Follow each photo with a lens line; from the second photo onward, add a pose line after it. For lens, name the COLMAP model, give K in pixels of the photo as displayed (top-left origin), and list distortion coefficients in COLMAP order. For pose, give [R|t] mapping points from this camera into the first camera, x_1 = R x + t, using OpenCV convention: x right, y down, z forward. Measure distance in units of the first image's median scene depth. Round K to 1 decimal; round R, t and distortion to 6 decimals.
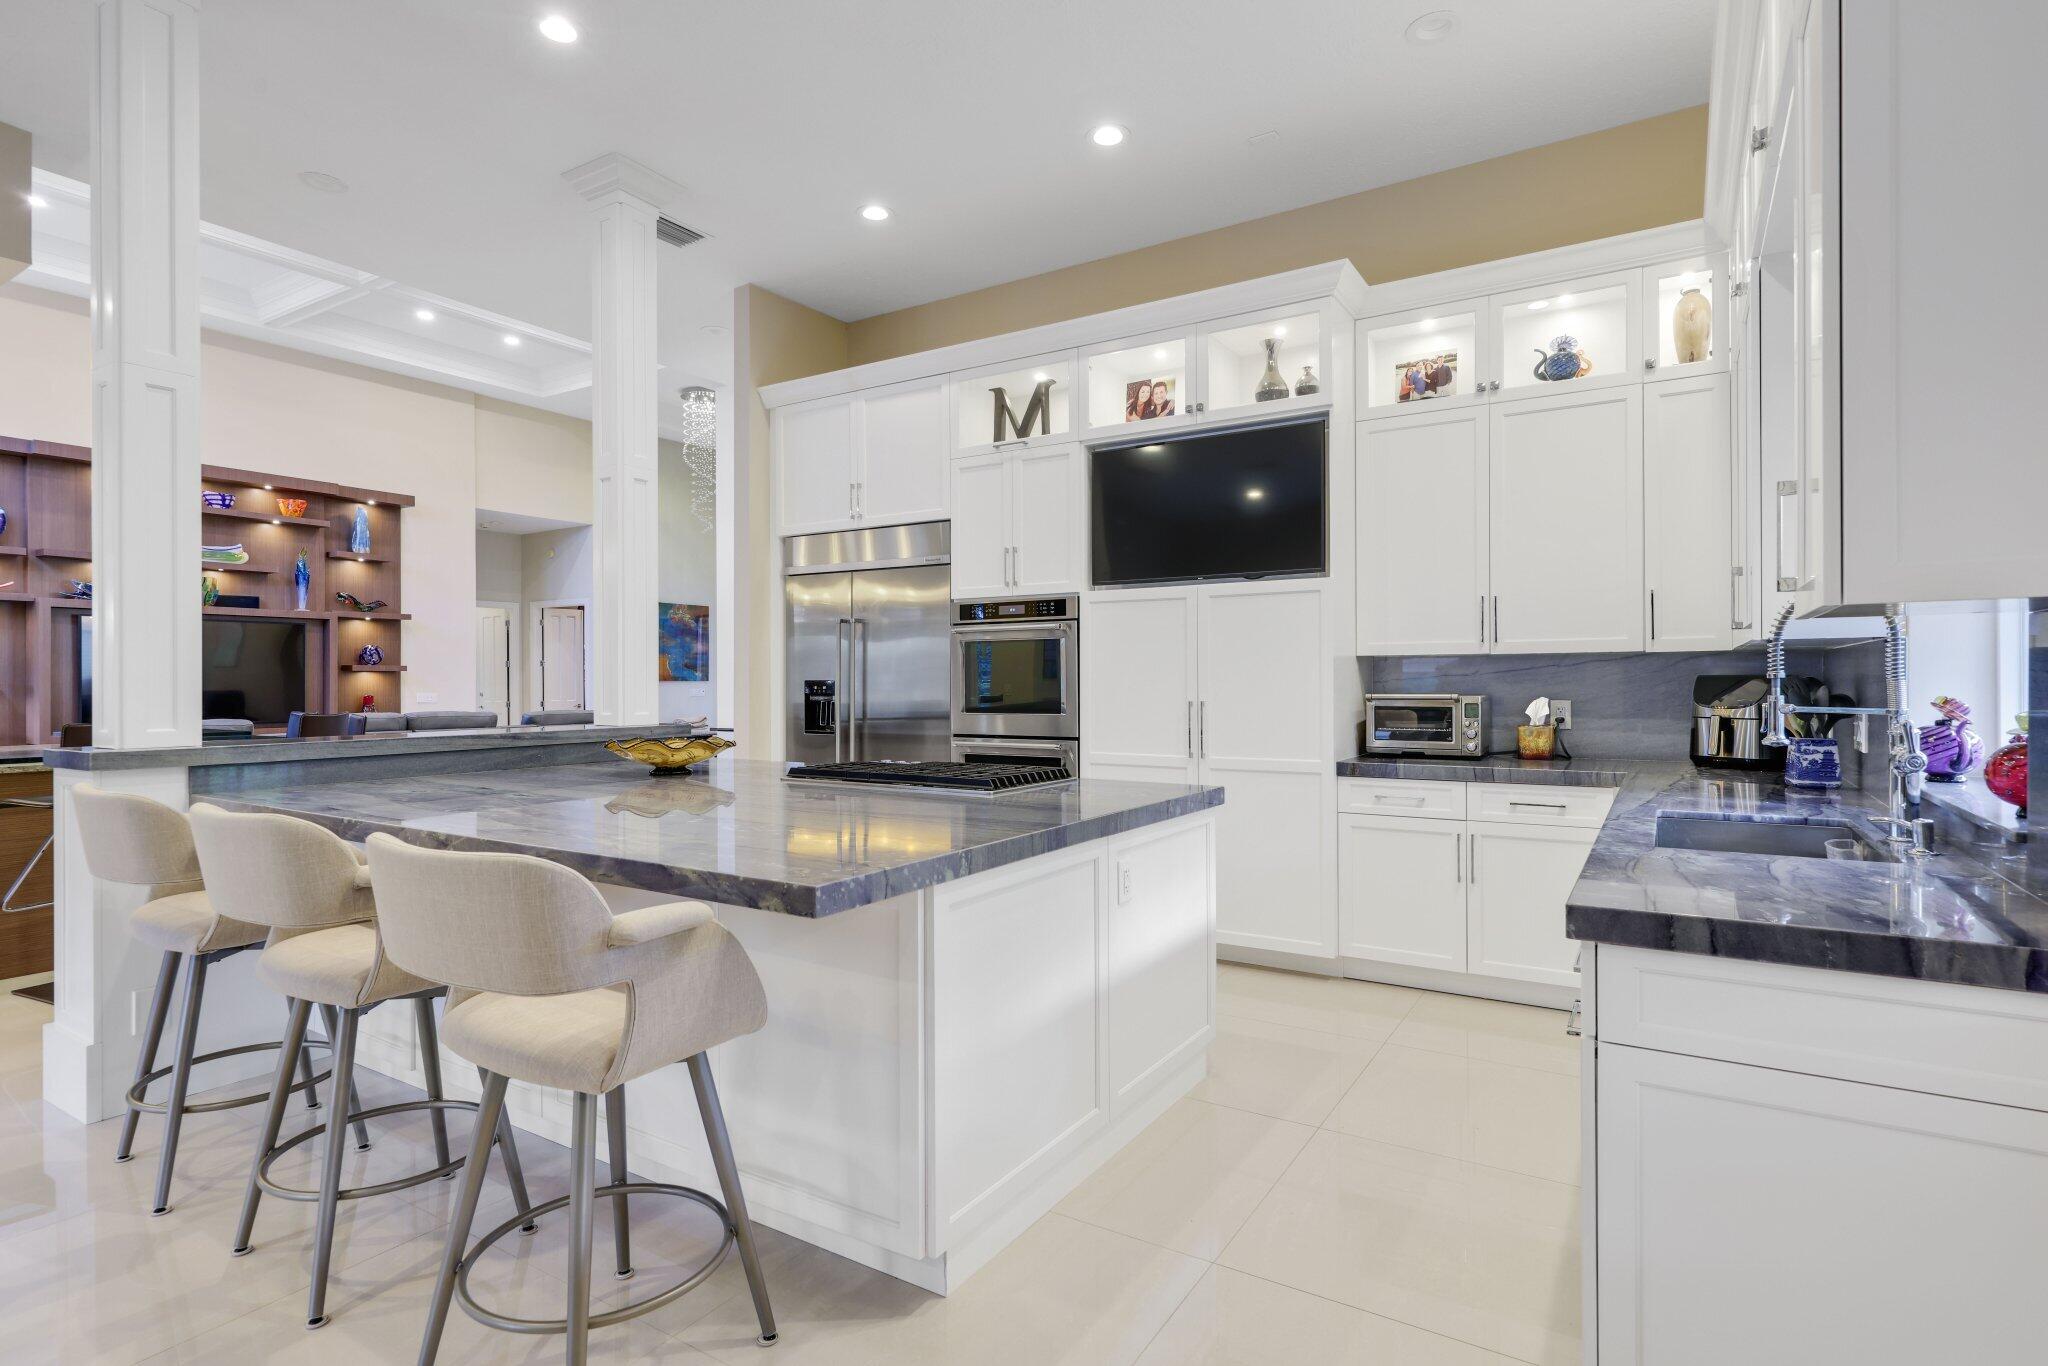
lens RADIAL K [[1010.5, 0, 1037.9], [0, 1010.5, 674.4], [0, 0, 1]] dist [0.001485, 0.000466]
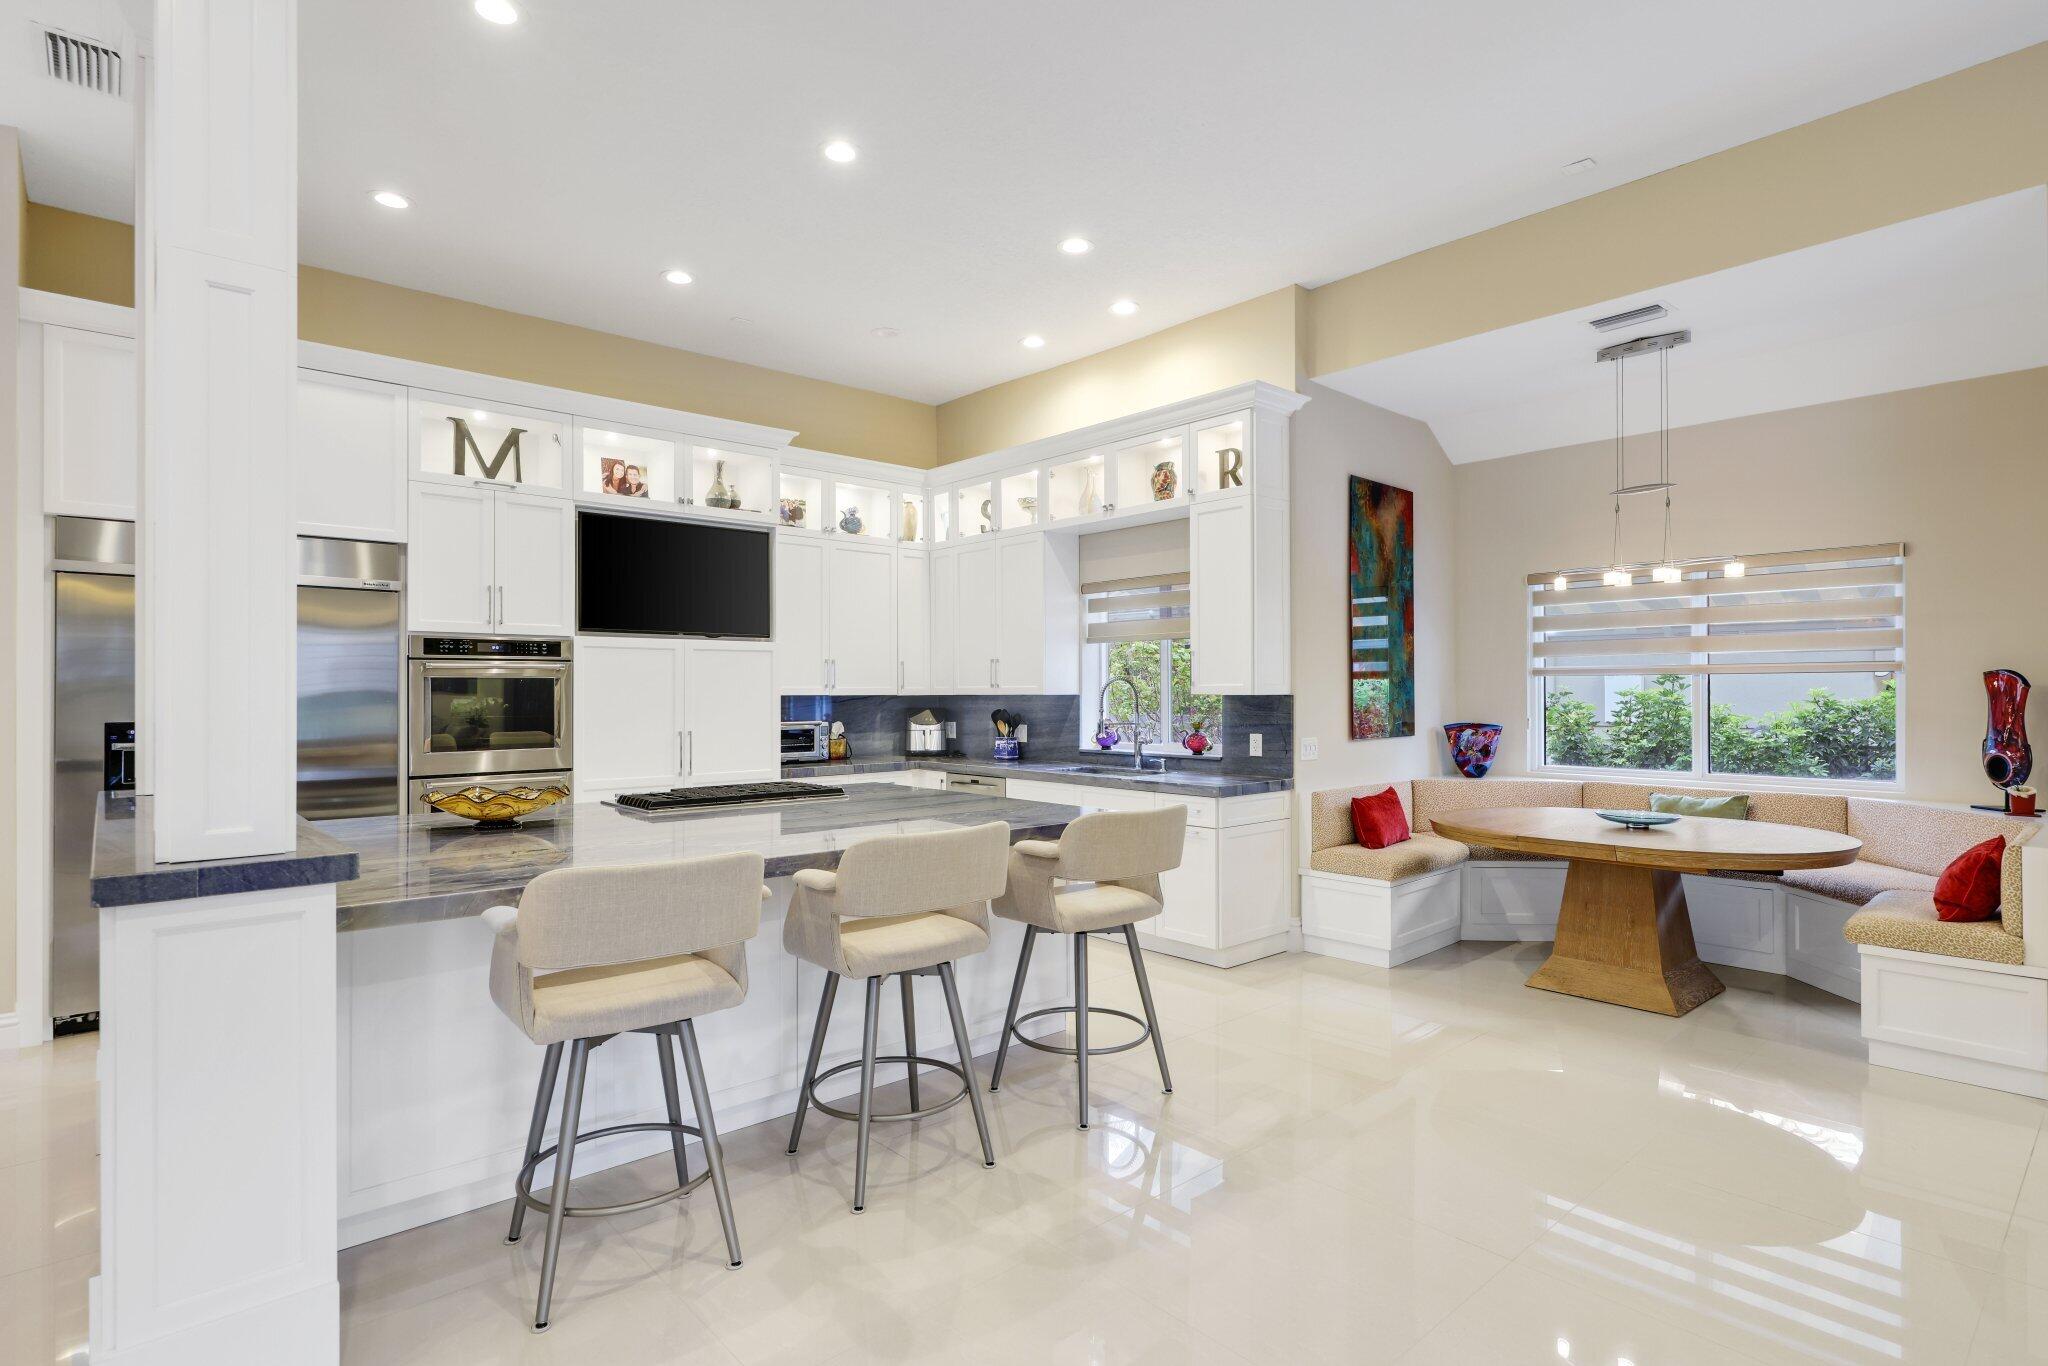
lens RADIAL K [[1010.5, 0, 1029.0], [0, 1010.5, 697.0], [0, 0, 1]] dist [0.001485, 0.000466]
pose [[0.291141, 0.005076, 0.956667, -0.877806], [0.008464, 0.999933, -0.007882, -0.001957], [-0.956643, 0.010392, 0.291079, 0.203047]]
